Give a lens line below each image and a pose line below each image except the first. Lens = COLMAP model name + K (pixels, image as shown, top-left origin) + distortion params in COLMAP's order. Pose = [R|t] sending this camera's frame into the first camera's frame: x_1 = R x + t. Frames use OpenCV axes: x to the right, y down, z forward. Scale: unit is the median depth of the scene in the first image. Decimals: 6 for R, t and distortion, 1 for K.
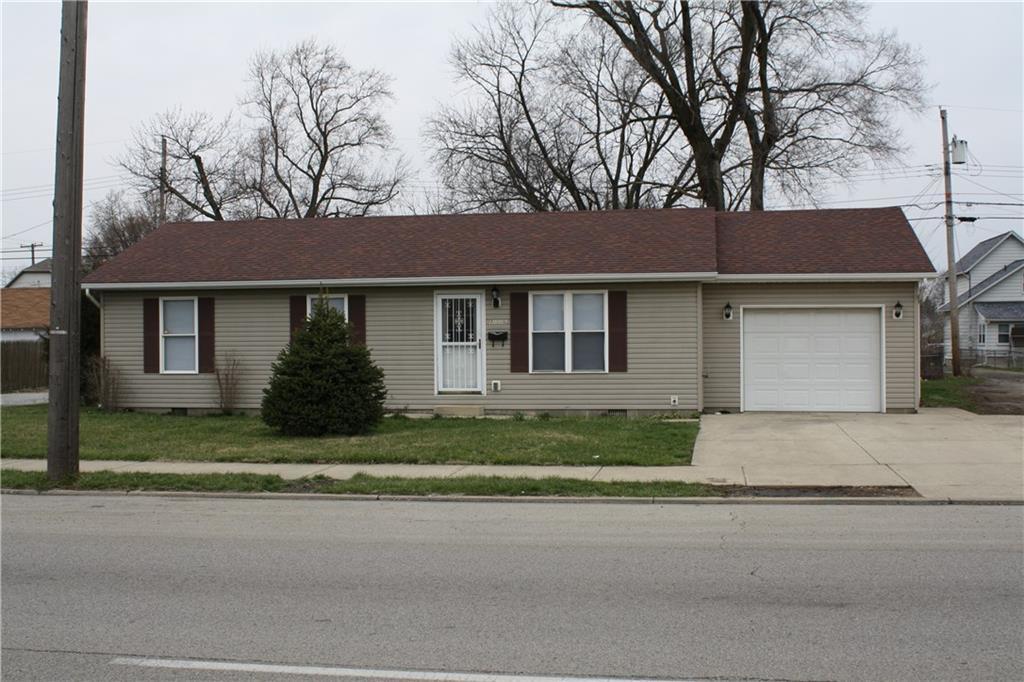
lens RADIAL K [[1179.1, 0, 516.5], [0, 1179.1, 316.3], [0, 0, 1]] dist [-0.088410, 0.000000]
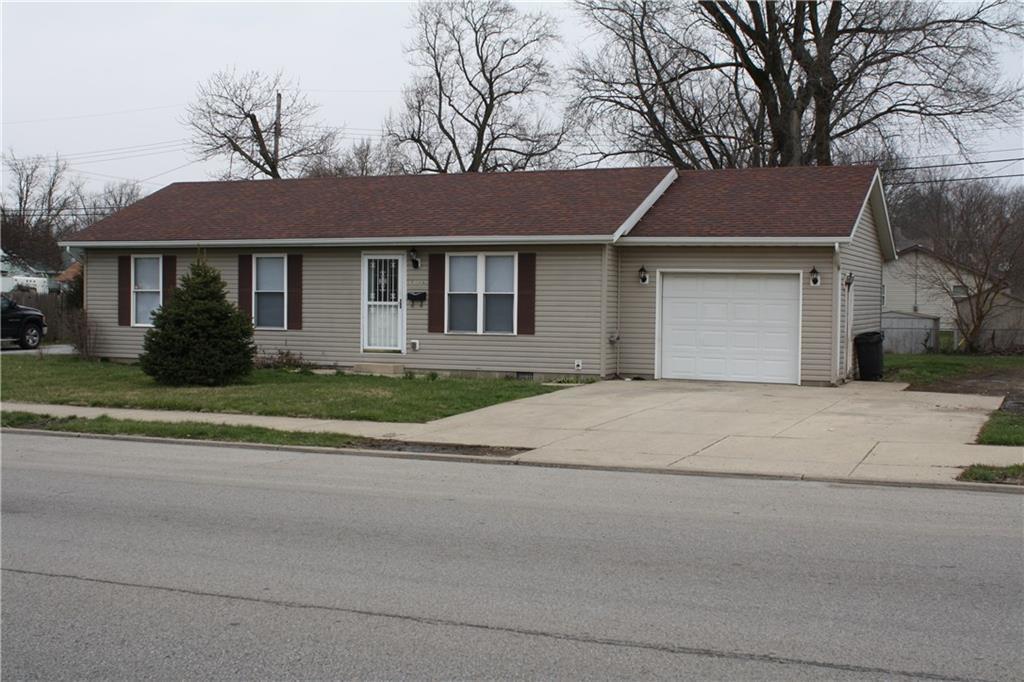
lens RADIAL K [[1295.3, 0, 511.8], [0, 1295.3, 339.0], [0, 0, 1]] dist [-0.096836, 0.000000]
pose [[0.971993, 0.025204, -0.233655, 0.324061], [-0.013364, 0.998552, 0.052118, -0.005697], [0.234630, -0.047536, 0.970922, -0.062742]]
